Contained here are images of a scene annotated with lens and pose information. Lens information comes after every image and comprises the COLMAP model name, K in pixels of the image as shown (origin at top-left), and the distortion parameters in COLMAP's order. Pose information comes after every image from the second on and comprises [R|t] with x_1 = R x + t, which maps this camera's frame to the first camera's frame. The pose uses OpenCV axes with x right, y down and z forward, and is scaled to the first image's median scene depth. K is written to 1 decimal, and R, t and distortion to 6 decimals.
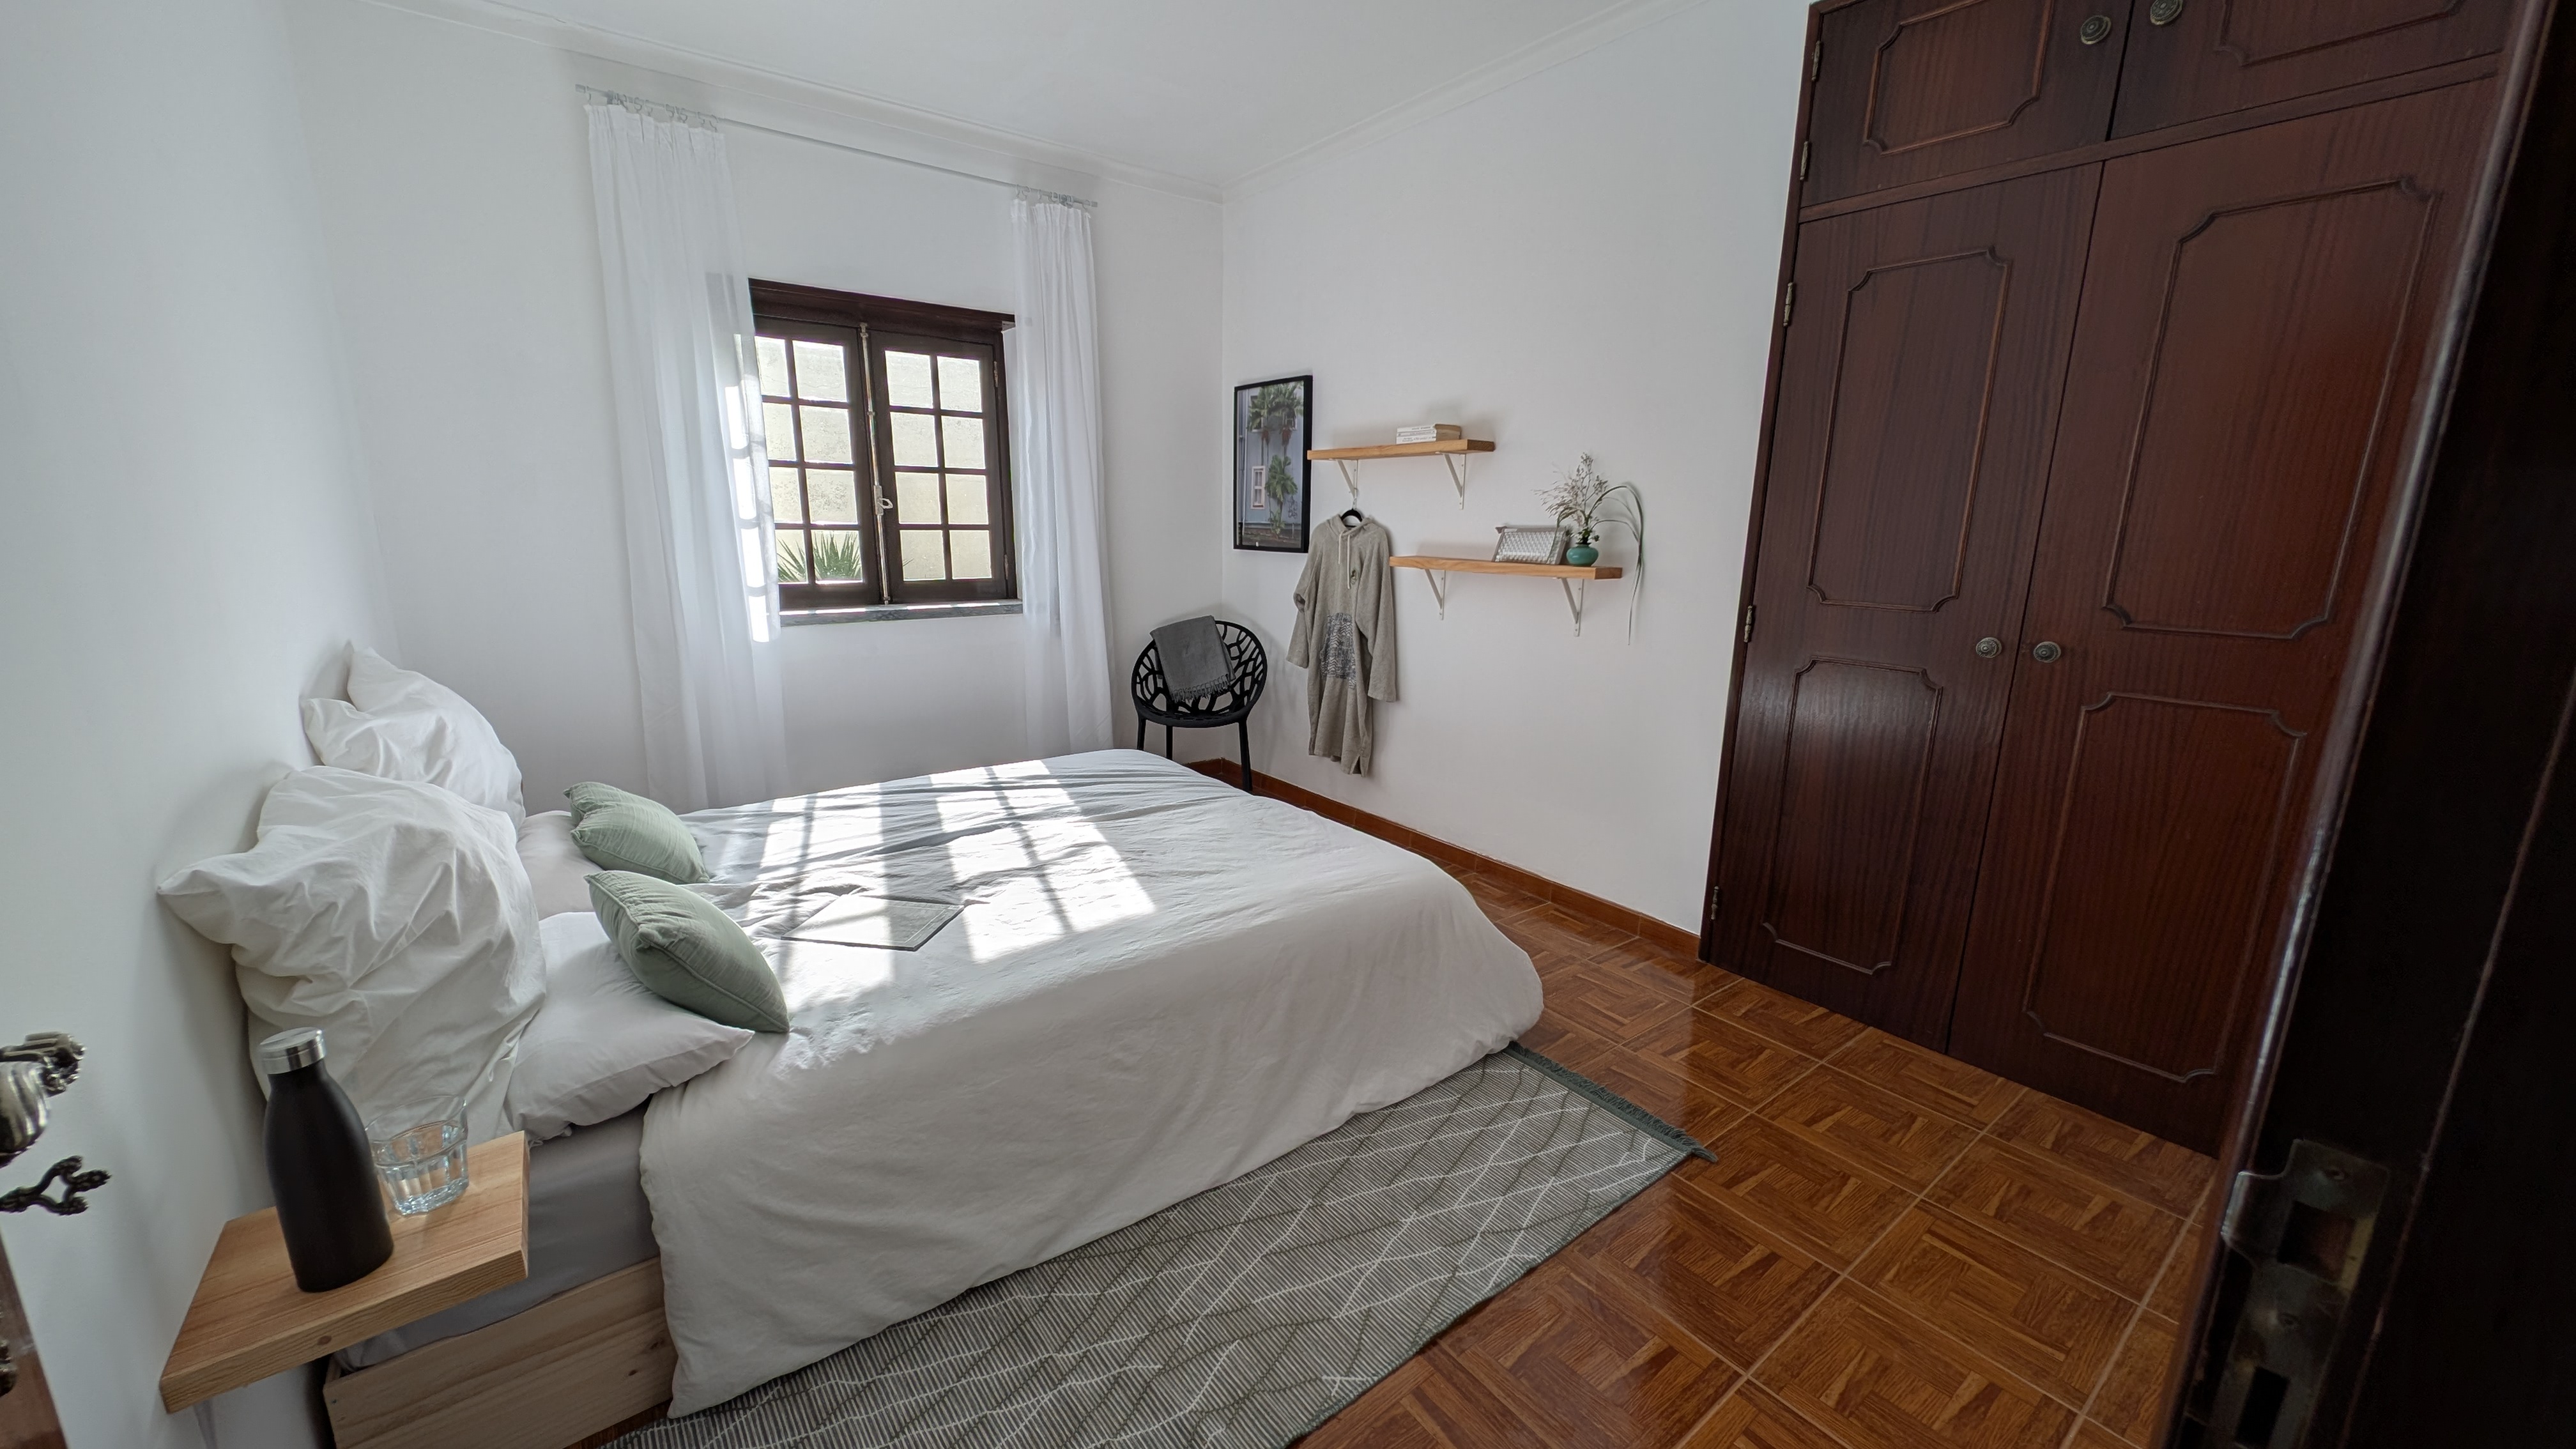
lens RADIAL K [[955.8, 0, 1296.6], [0, 955.8, 738.0], [0, 0, 1]] dist [-0.000162, -0.000008]
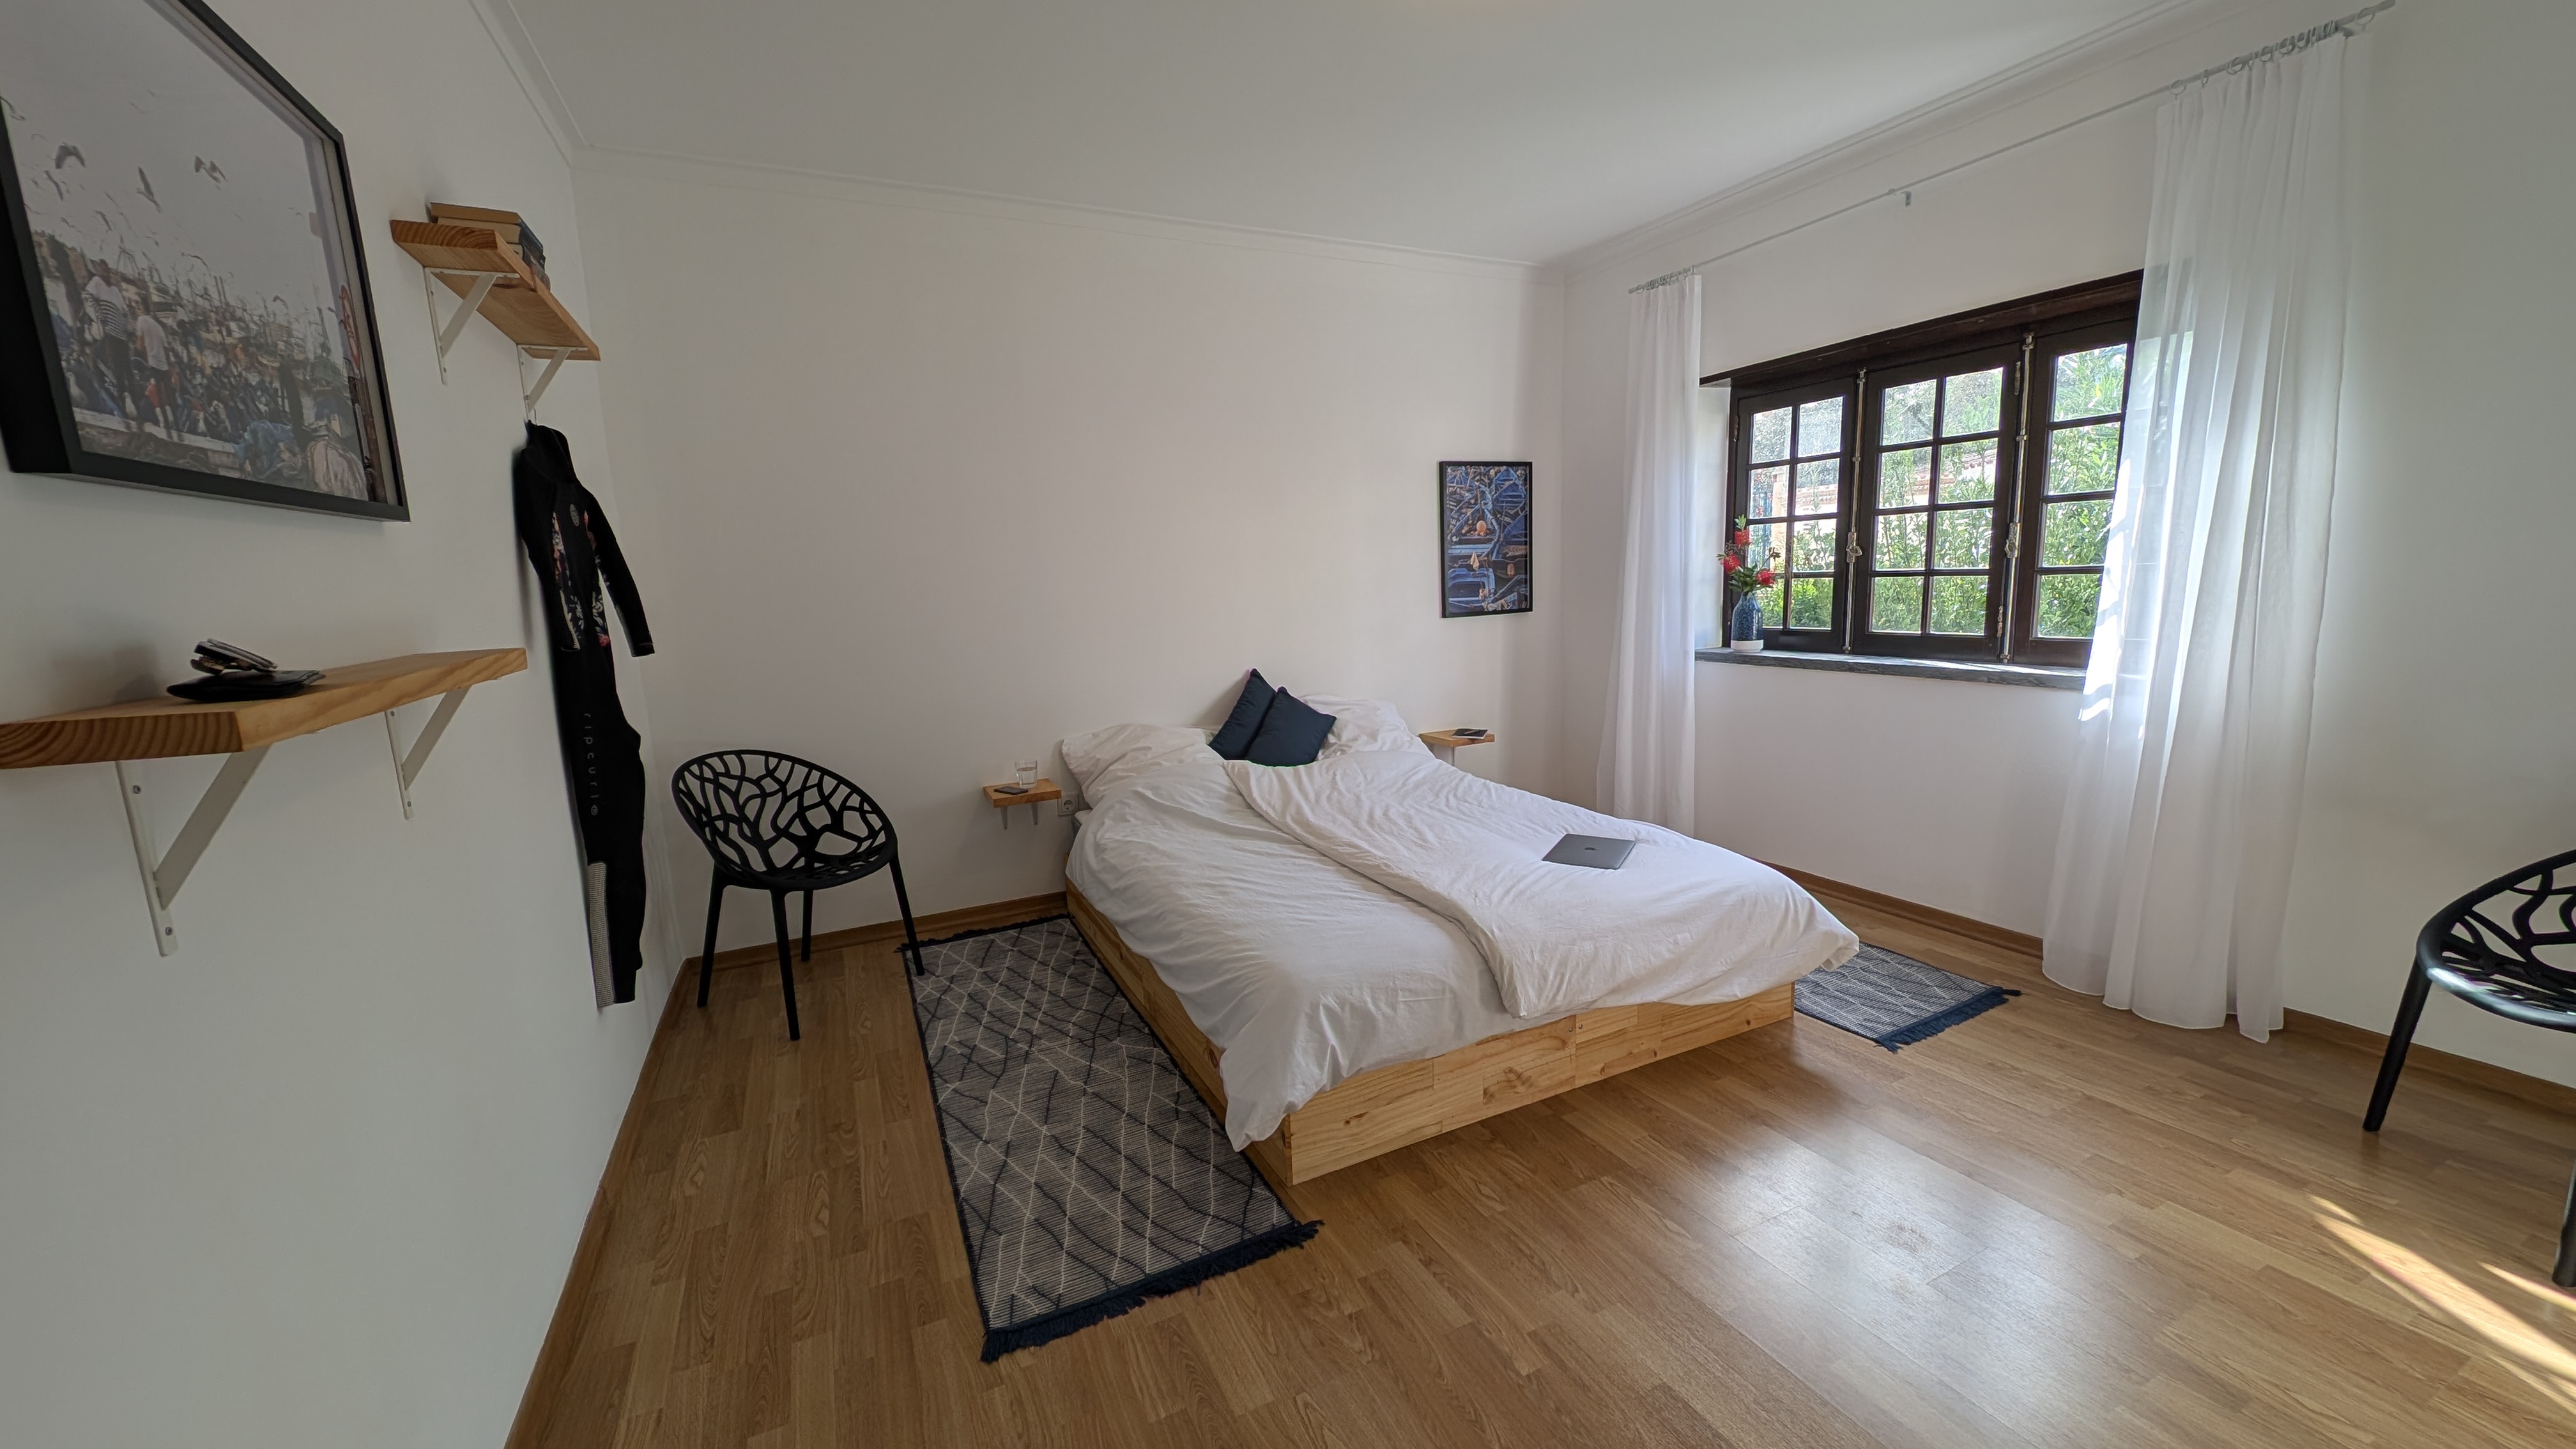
lens RADIAL K [[955.8, 0, 1297.2], [0, 955.8, 722.1], [0, 0, 1]] dist [-0.000162, -0.000008]
pose [[-0.195792, 0.153293, -0.968590, 0.625148], [-0.179039, 0.965518, 0.188998, -0.158767], [0.964163, 0.210420, -0.161595, 0.643913]]
